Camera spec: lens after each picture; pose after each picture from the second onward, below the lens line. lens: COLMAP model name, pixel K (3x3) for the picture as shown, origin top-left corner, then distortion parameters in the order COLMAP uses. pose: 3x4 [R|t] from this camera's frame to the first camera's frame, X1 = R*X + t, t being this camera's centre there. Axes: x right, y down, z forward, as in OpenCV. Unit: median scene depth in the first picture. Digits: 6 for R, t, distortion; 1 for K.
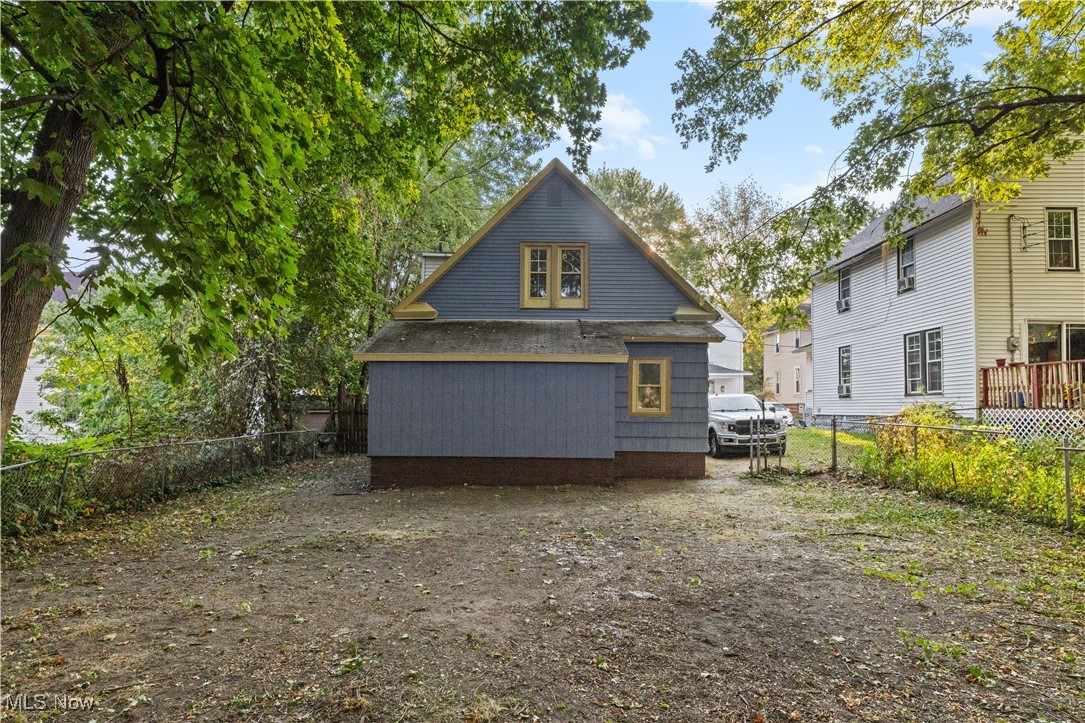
lens RADIAL K [[557.9, 0, 556.4], [0, 557.9, 384.8], [0, 0, 1]] dist [-0.008895, 0.001521]
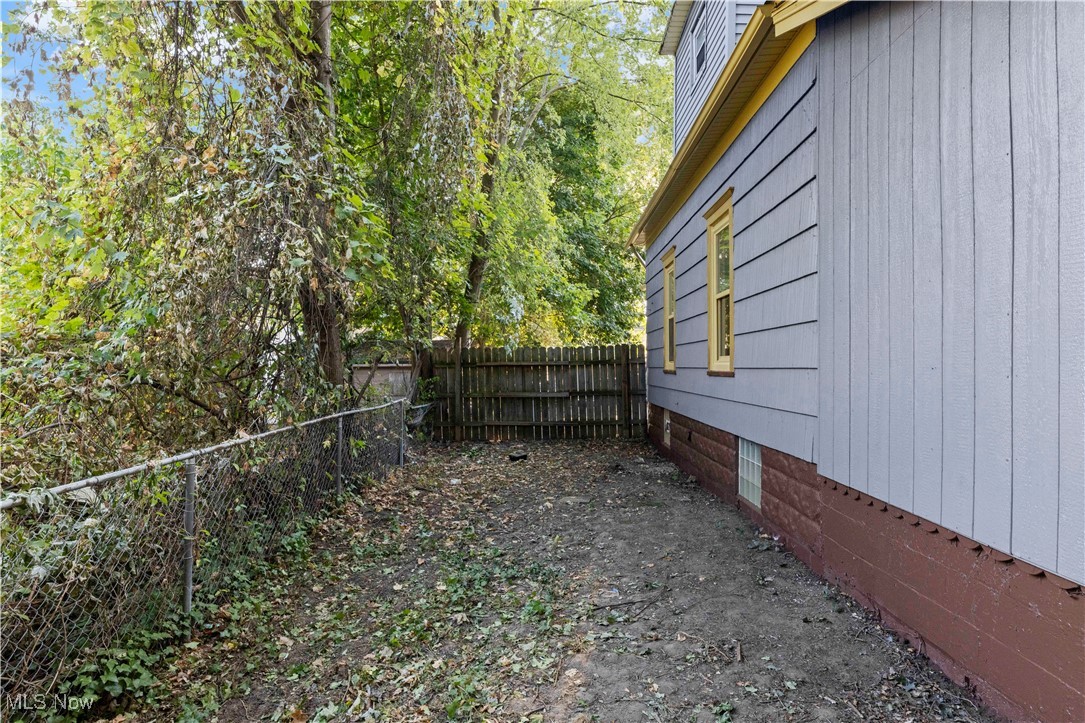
lens RADIAL K [[557.9, 0, 548.2], [0, 557.9, 354.2], [0, 0, 1]] dist [-0.008895, 0.001521]
pose [[0.999454, -0.004333, -0.032756, -0.391637], [0.005088, 0.999722, 0.023002, 0.043715], [0.032647, -0.023156, 0.999199, 0.716890]]
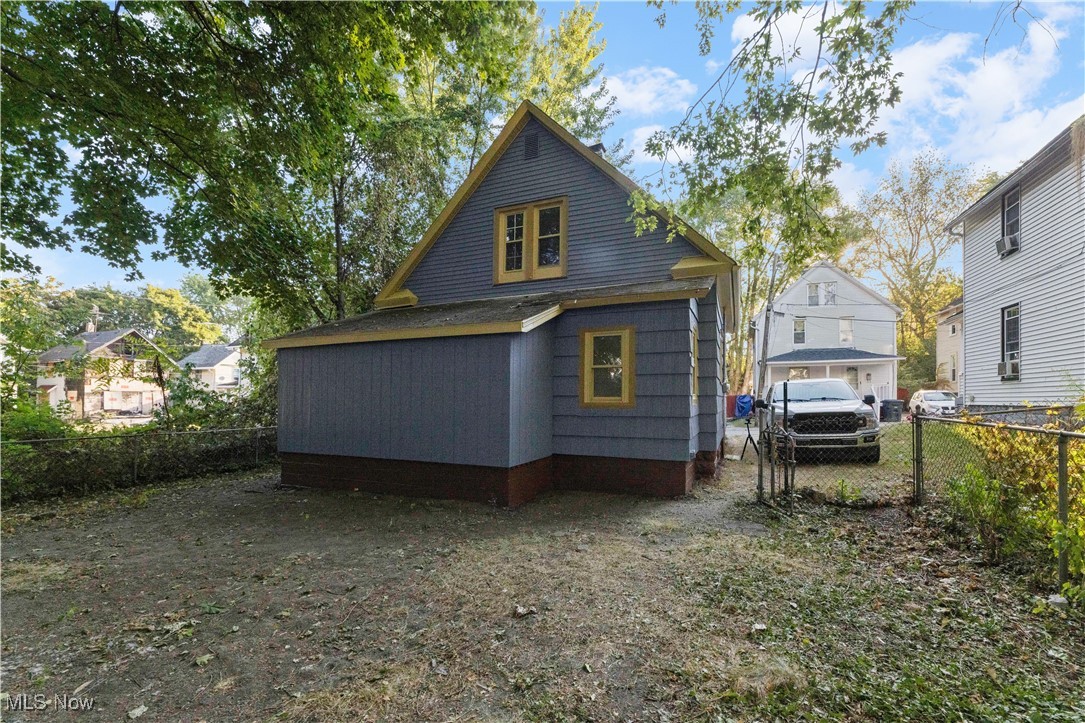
lens RADIAL K [[442.5, 0, 572.3], [0, 442.5, 390.5], [0, 0, 1]] dist [-0.001596, -0.000189]
pose [[0.924925, -0.015304, -0.379841, 0.310865], [0.022391, 0.999648, 0.014245, 0.021824], [0.379489, -0.021681, 0.924942, 0.403111]]
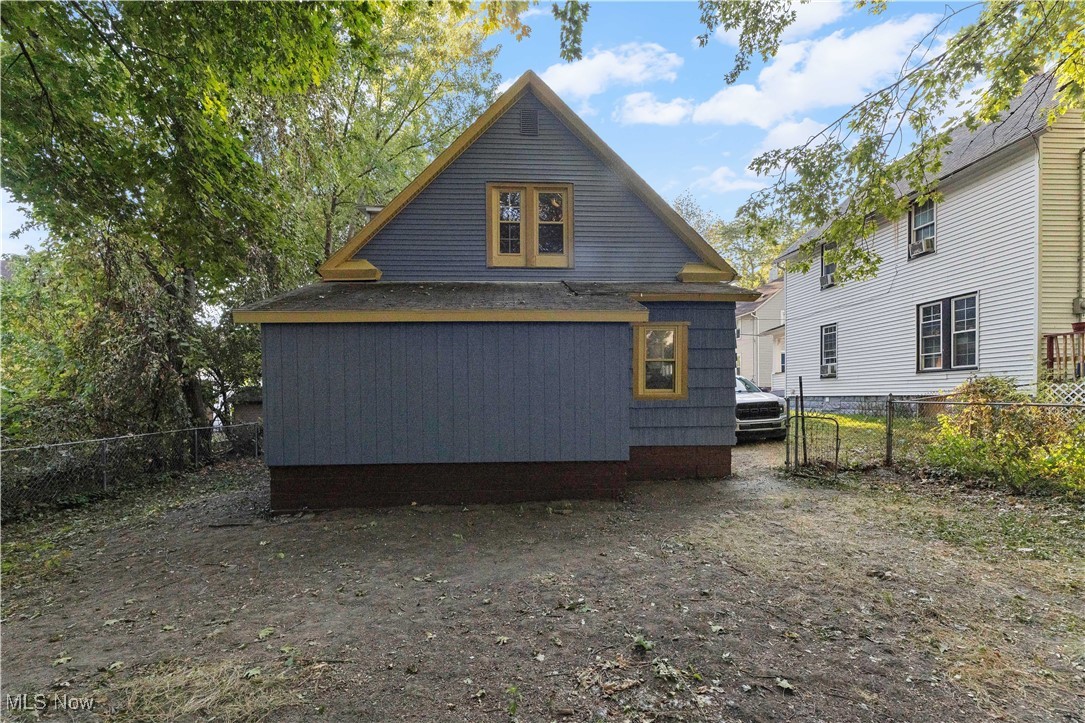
lens RADIAL K [[442.5, 0, 540.5], [0, 442.5, 404.1], [0, 0, 1]] dist [-0.001596, -0.000189]
pose [[0.998454, -0.018622, 0.052372, -0.026908], [0.015563, 0.998183, 0.058207, 0.021703], [-0.053360, -0.057302, 0.996930, 0.360785]]
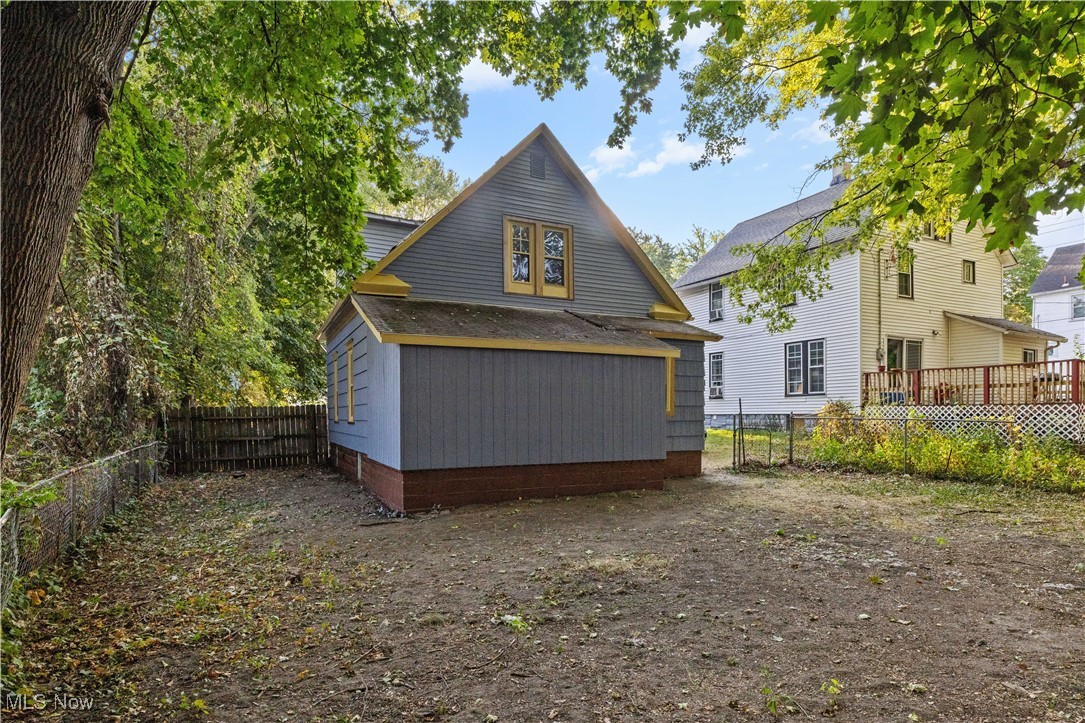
lens RADIAL K [[562.4, 0, 542.3], [0, 562.4, 414.3], [0, 0, 1]] dist [-0.003099, 0.000791]
pose [[0.900897, -0.010424, 0.433908, -0.391672], [-0.008112, 0.999133, 0.040845, 0.015123], [-0.433957, -0.040317, 0.900031, 0.186943]]
